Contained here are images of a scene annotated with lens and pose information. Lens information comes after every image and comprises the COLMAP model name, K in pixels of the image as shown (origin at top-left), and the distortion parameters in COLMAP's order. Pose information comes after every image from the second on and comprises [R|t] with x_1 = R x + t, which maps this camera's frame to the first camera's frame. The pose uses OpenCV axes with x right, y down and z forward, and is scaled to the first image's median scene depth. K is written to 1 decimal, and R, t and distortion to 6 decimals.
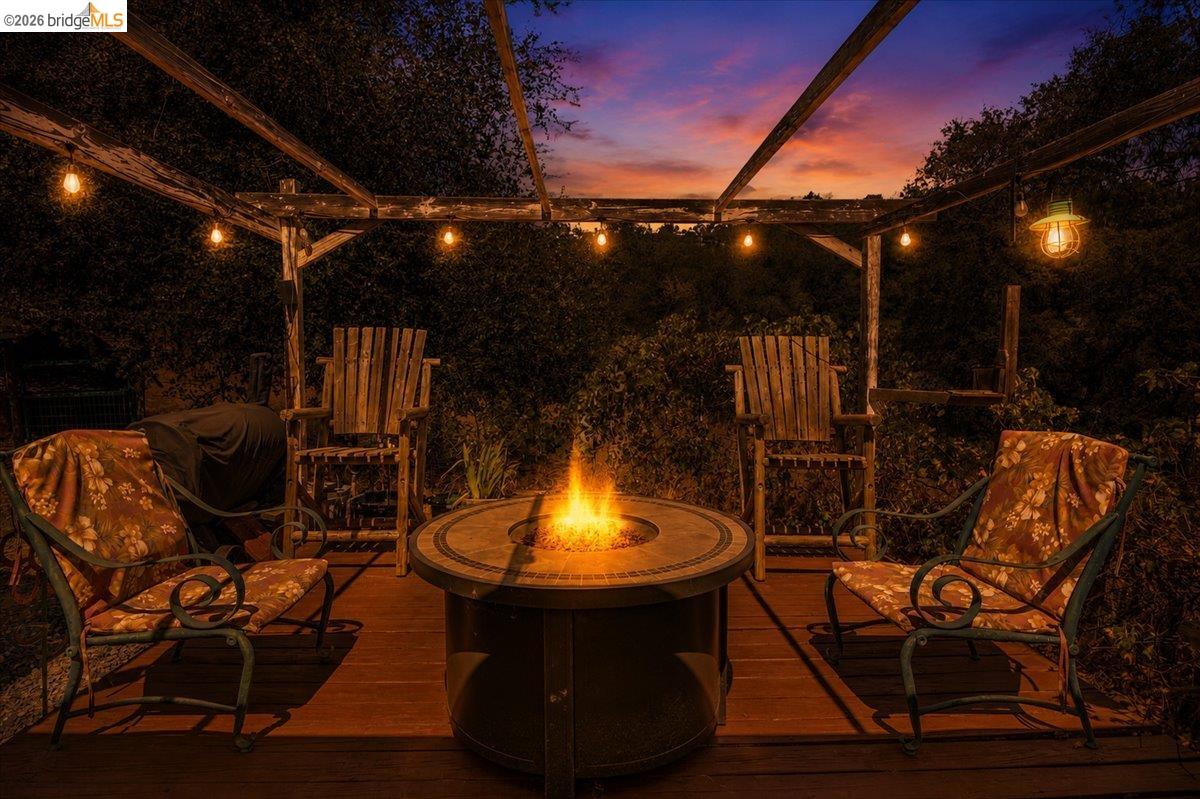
lens RADIAL K [[642.6, 0, 600.0], [0, 642.6, 399.5], [0, 0, 1]] dist [-0.006765, -0.000569]
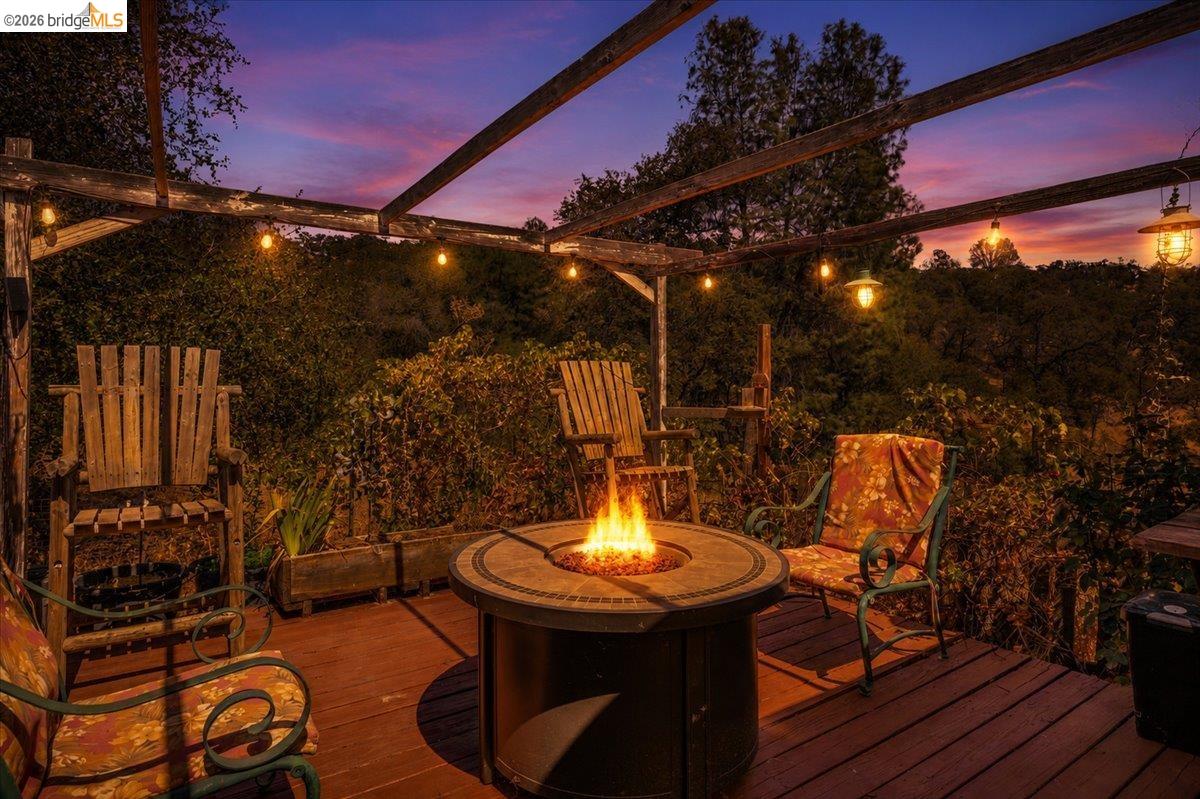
lens RADIAL K [[658.8, 0, 599.2], [0, 658.8, 359.8], [0, 0, 1]] dist [0.000824, 0.000000]
pose [[0.847846, 0.008662, 0.530172, -0.323596], [0.041343, 0.995743, -0.082383, -0.009536], [-0.528628, 0.091767, 0.843878, 0.060005]]
